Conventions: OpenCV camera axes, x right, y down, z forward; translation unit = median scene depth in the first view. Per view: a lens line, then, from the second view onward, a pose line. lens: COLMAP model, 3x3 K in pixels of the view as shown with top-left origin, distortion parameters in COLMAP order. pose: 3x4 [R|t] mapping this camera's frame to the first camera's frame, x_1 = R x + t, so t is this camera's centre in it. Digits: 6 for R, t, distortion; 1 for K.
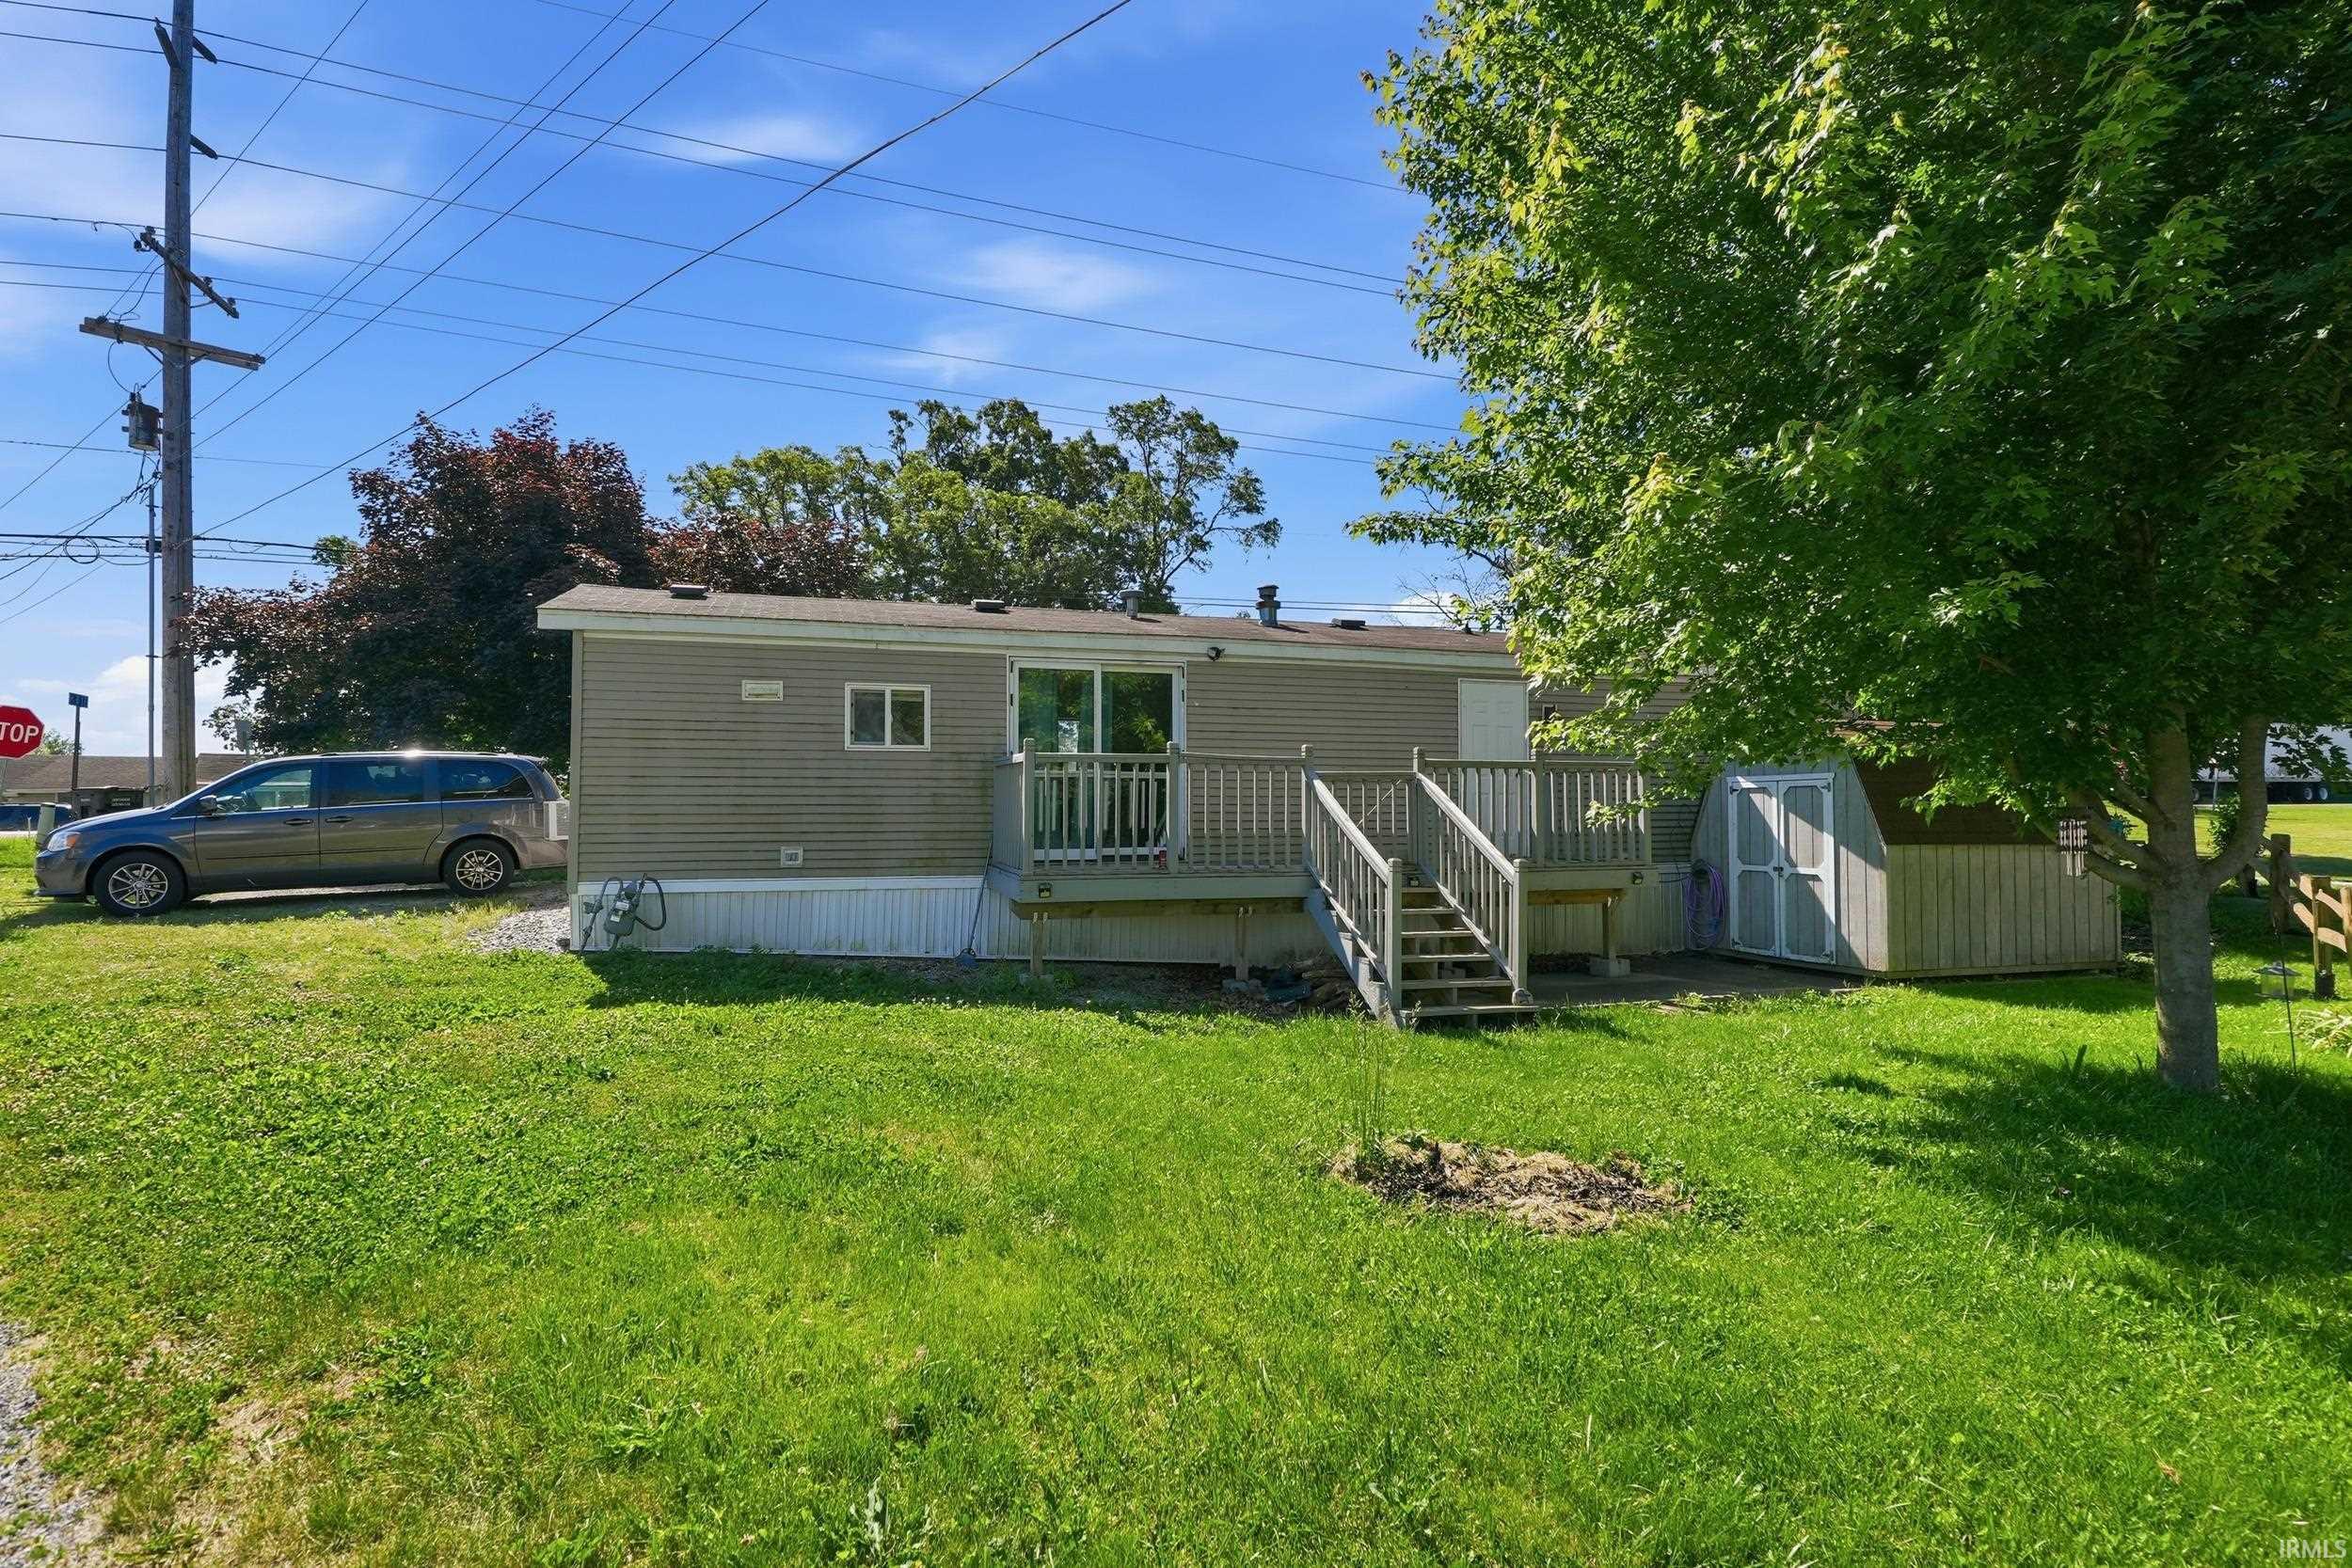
lens RADIAL K [[1182.4, 0, 1172.0], [0, 1182.4, 785.4], [0, 0, 1]] dist [-0.007646, -0.000910]
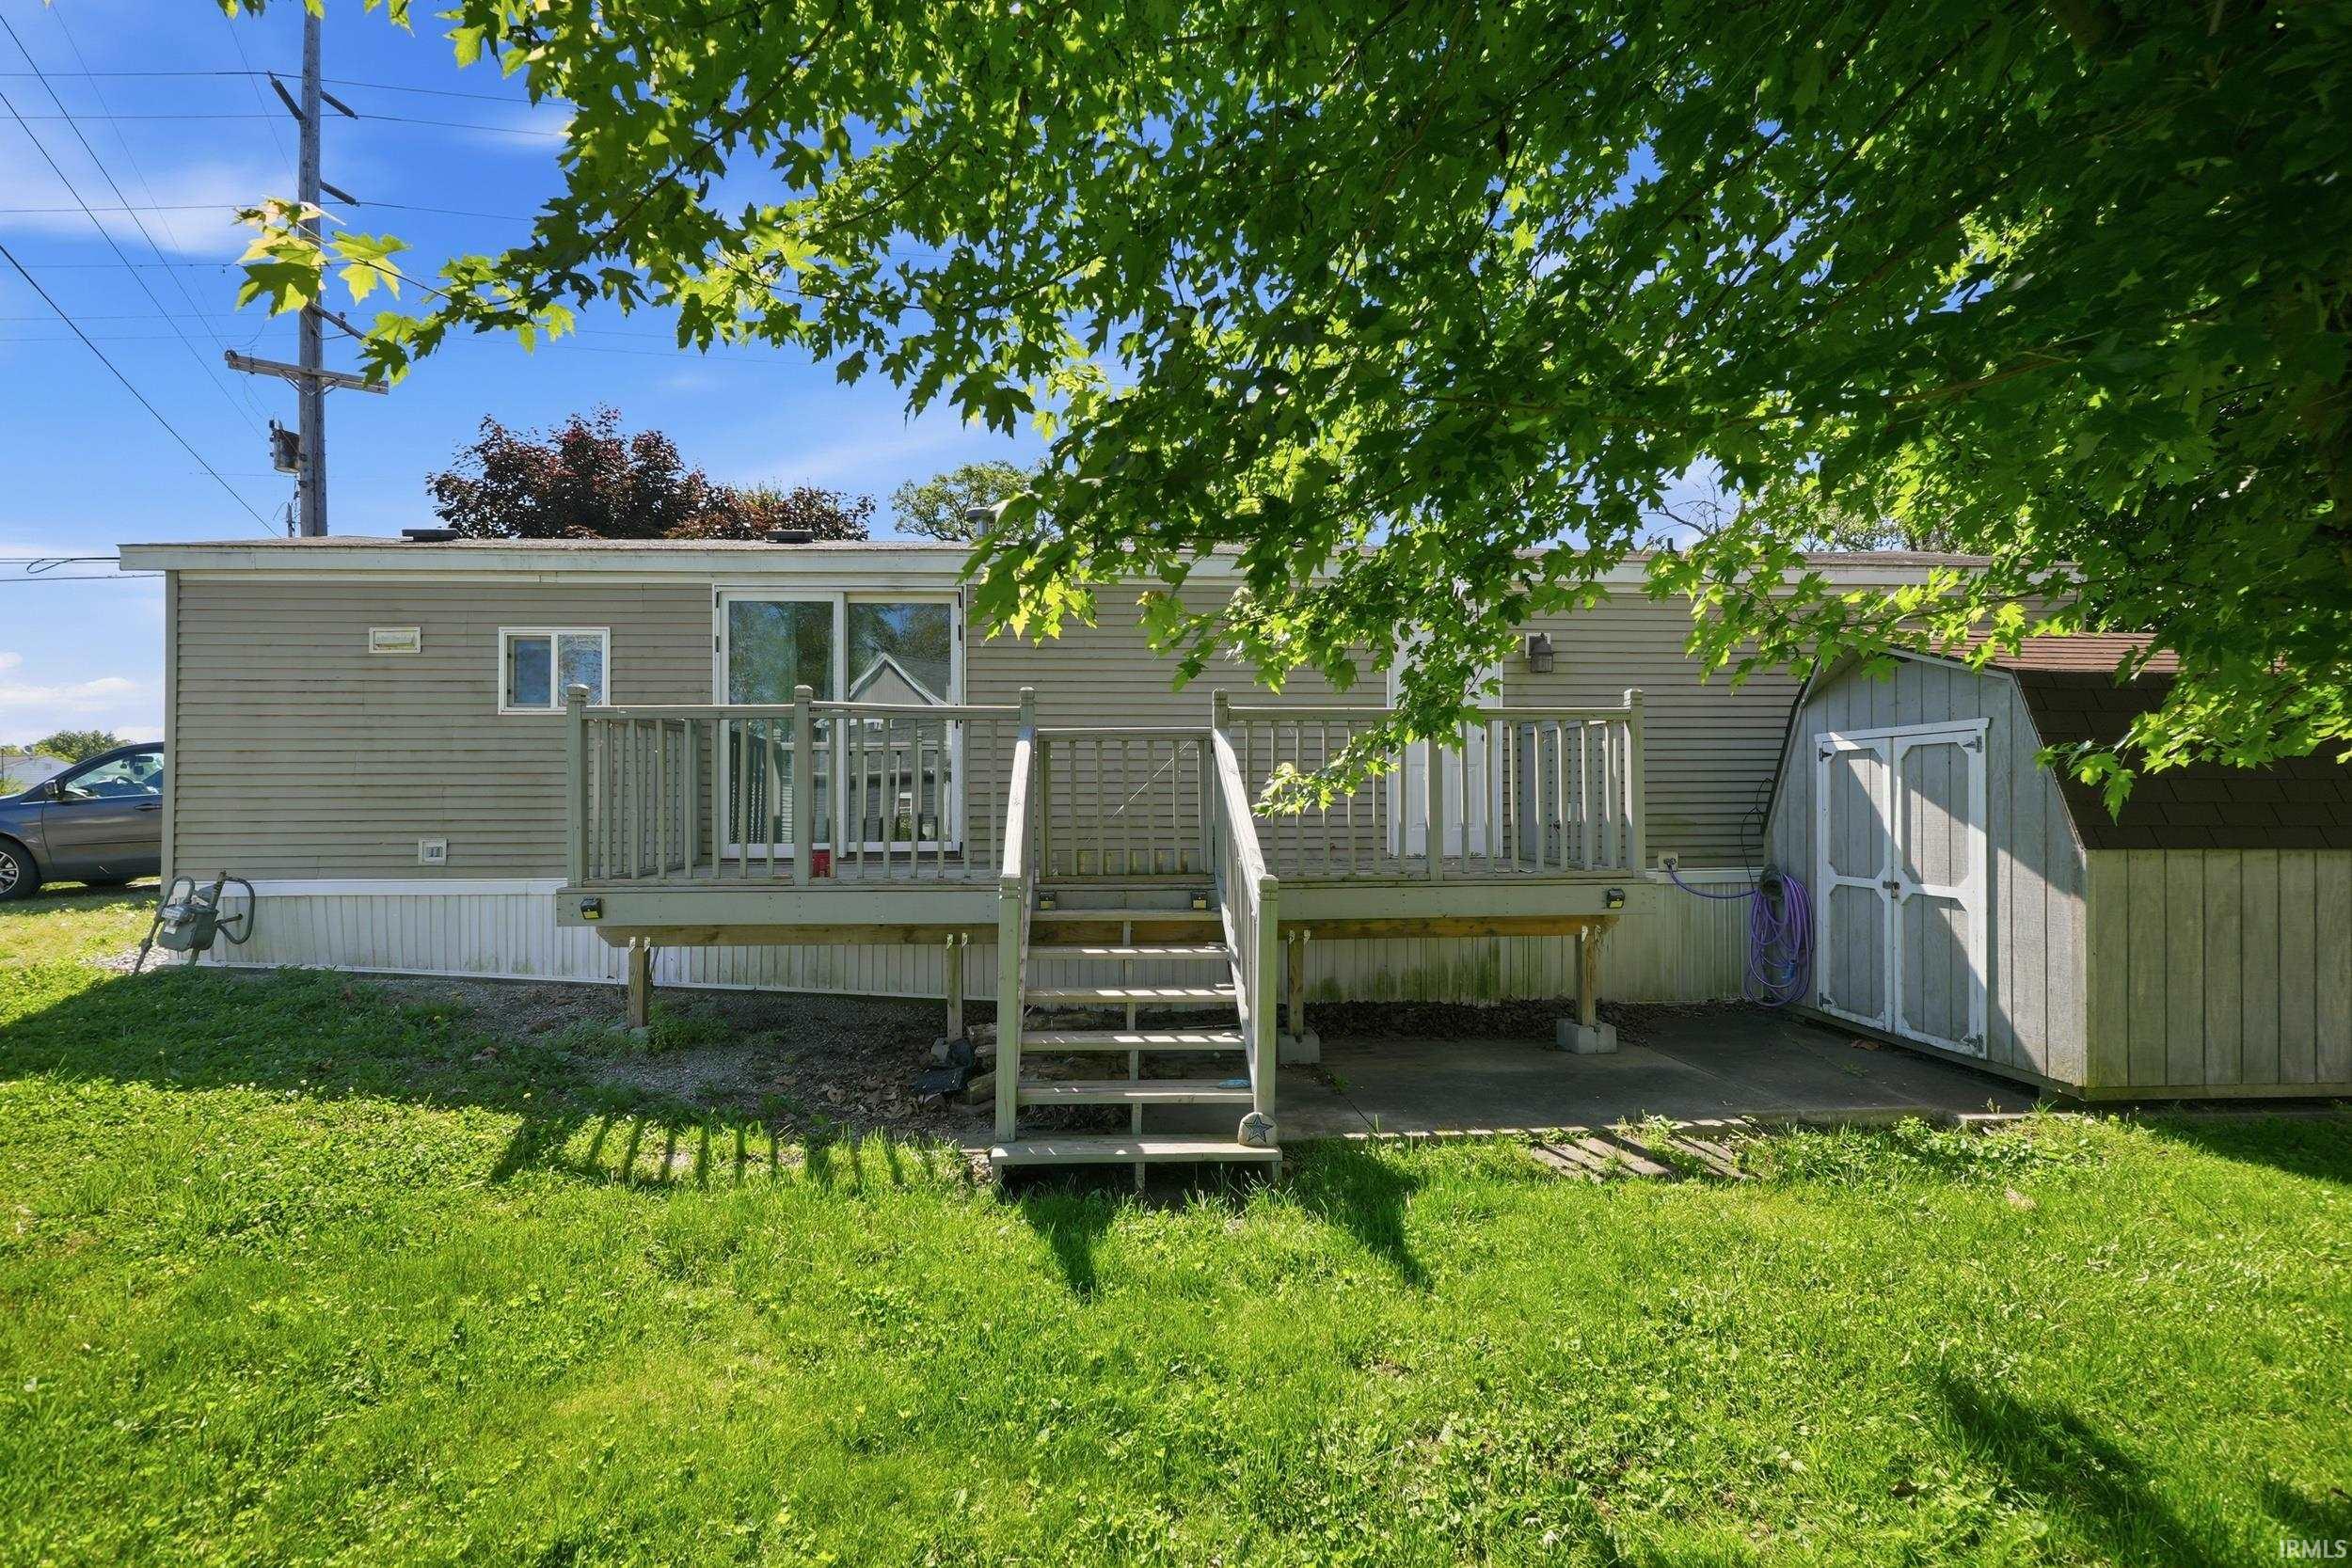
lens RADIAL K [[1046.4, 0, 1171.2], [0, 1046.4, 795.4], [0, 0, 1]] dist [-0.011027, 0.000683]
pose [[0.971002, -0.003454, -0.239048, 0.300320], [0.008566, 0.999756, 0.020348, 0.012458], [0.238920, -0.021805, 0.970794, 0.424166]]
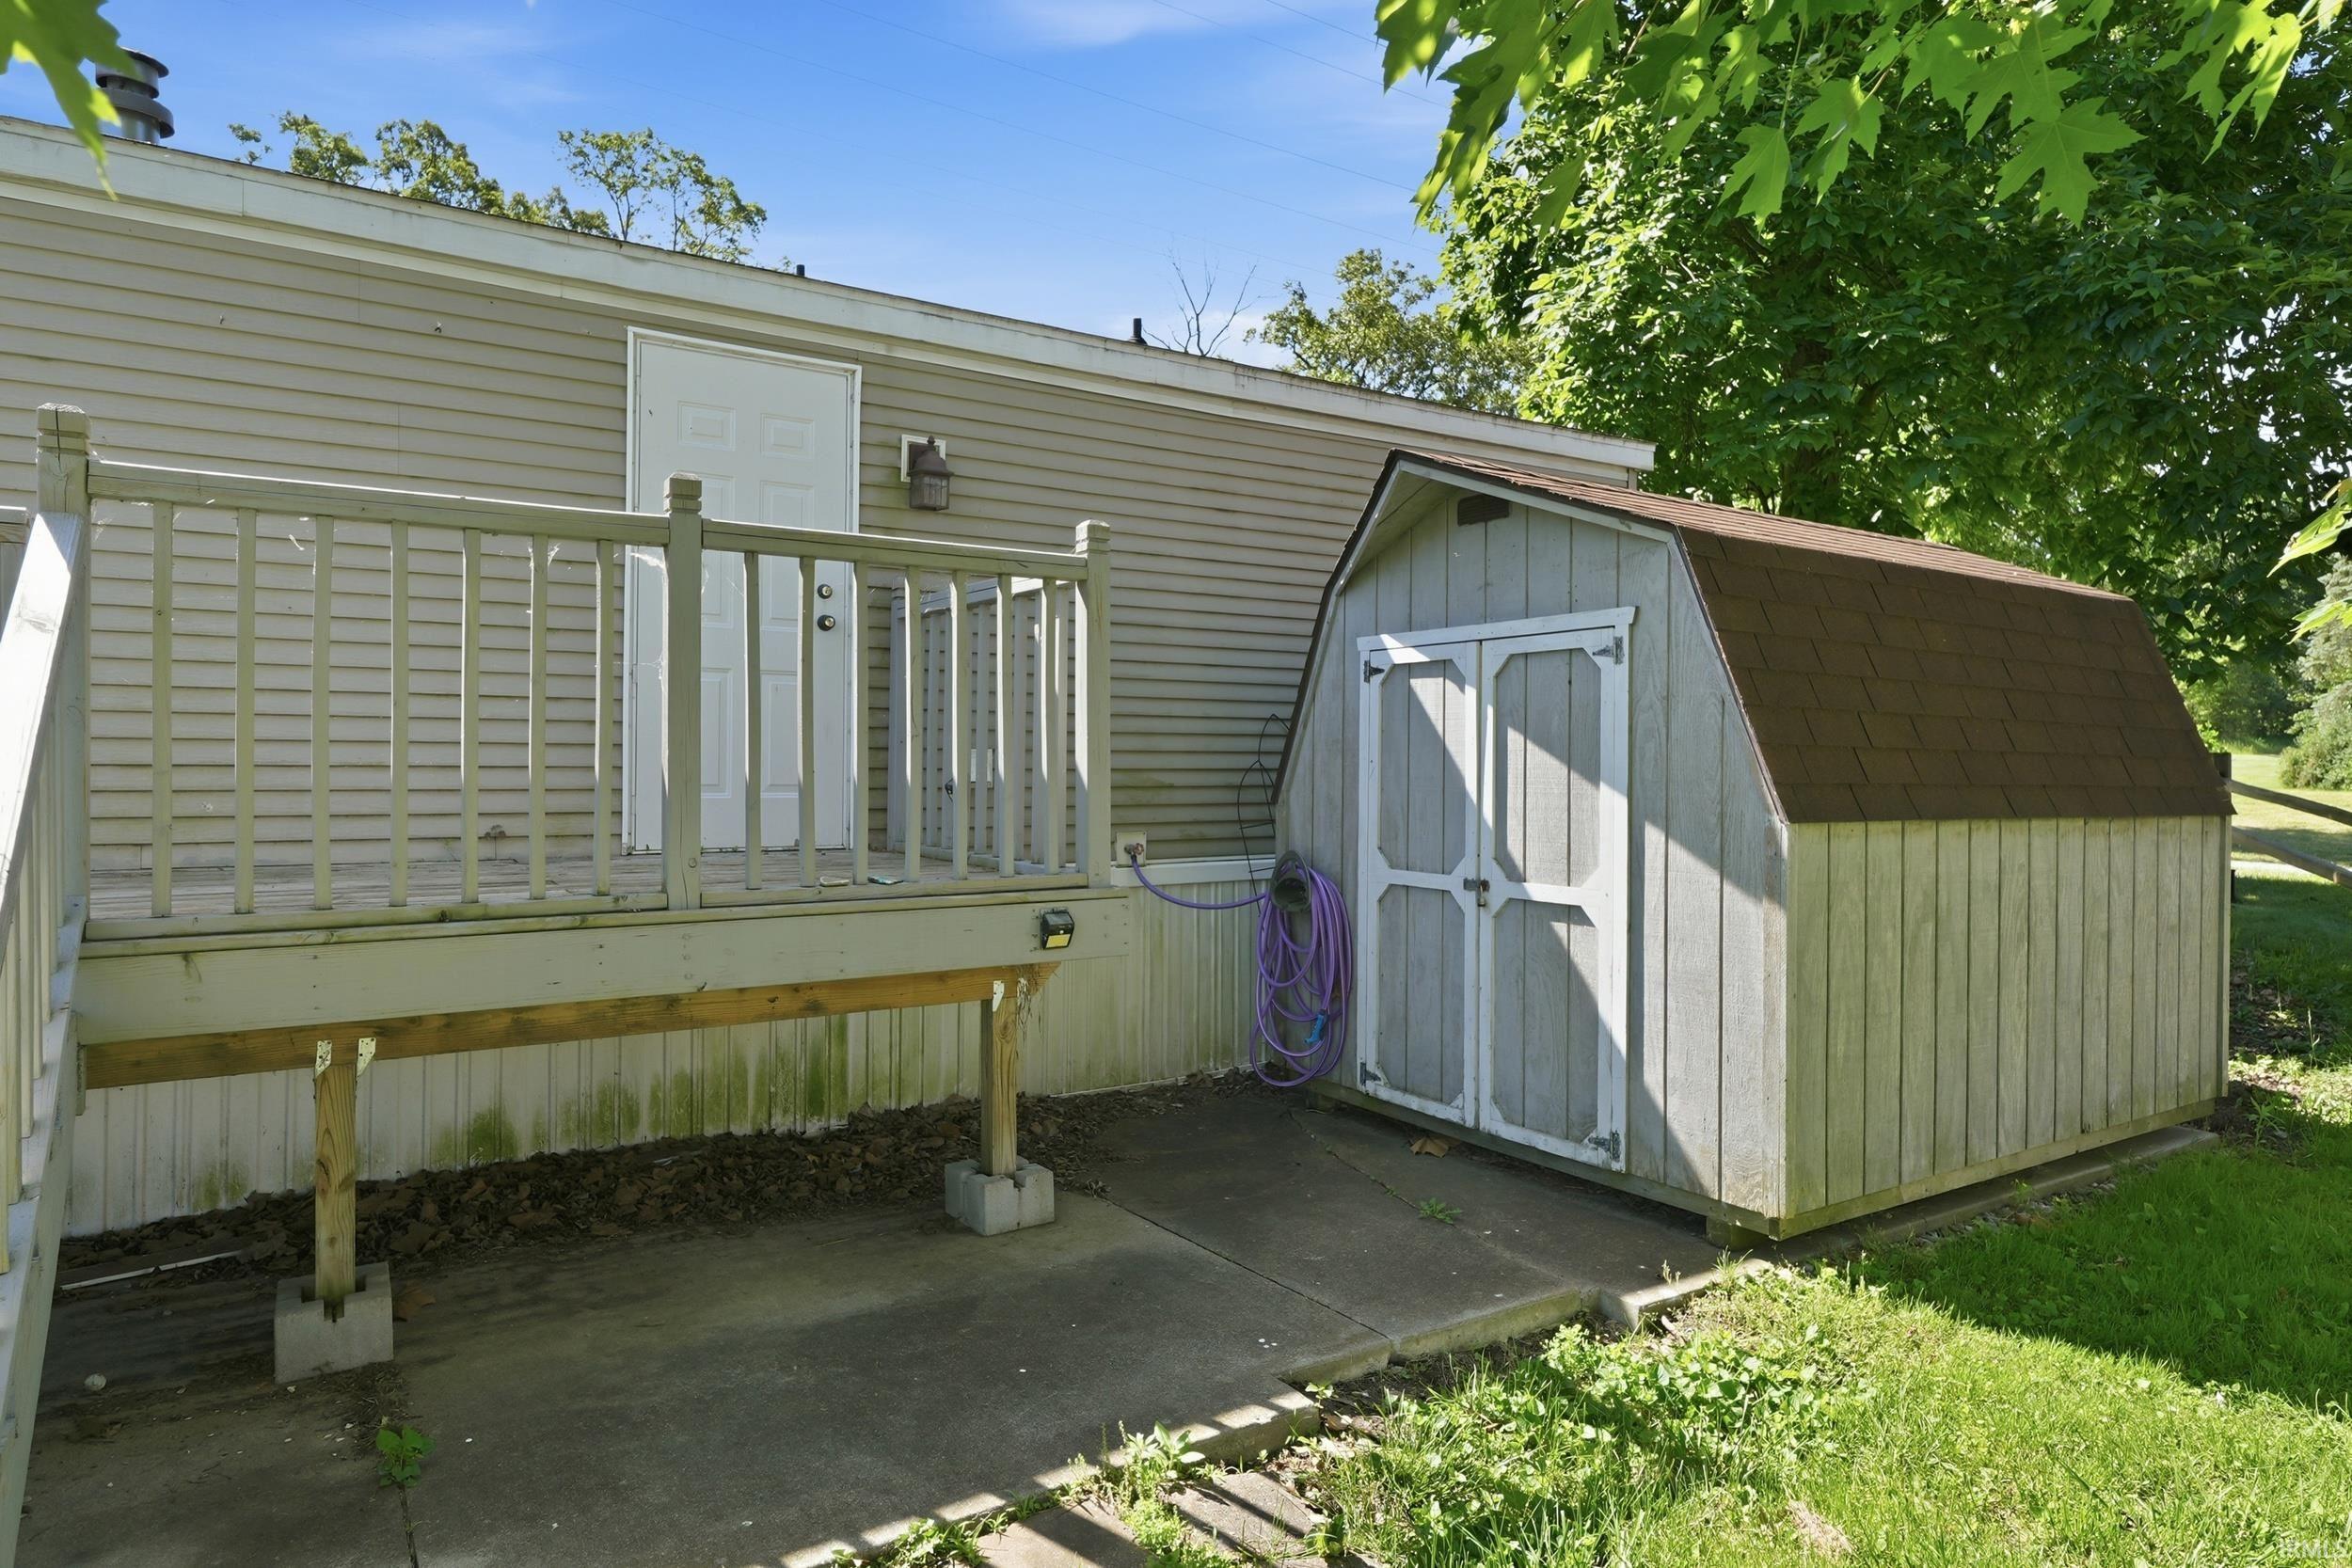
lens RADIAL K [[1393.6, 0, 1183.4], [0, 1393.6, 768.6], [0, 0, 1]] dist [-0.002905, -0.005561]
pose [[0.964405, 0.006781, 0.264343, 0.329357], [-0.014385, 0.999536, 0.026840, 0.026458], [-0.264038, -0.029688, 0.964055, 0.643092]]
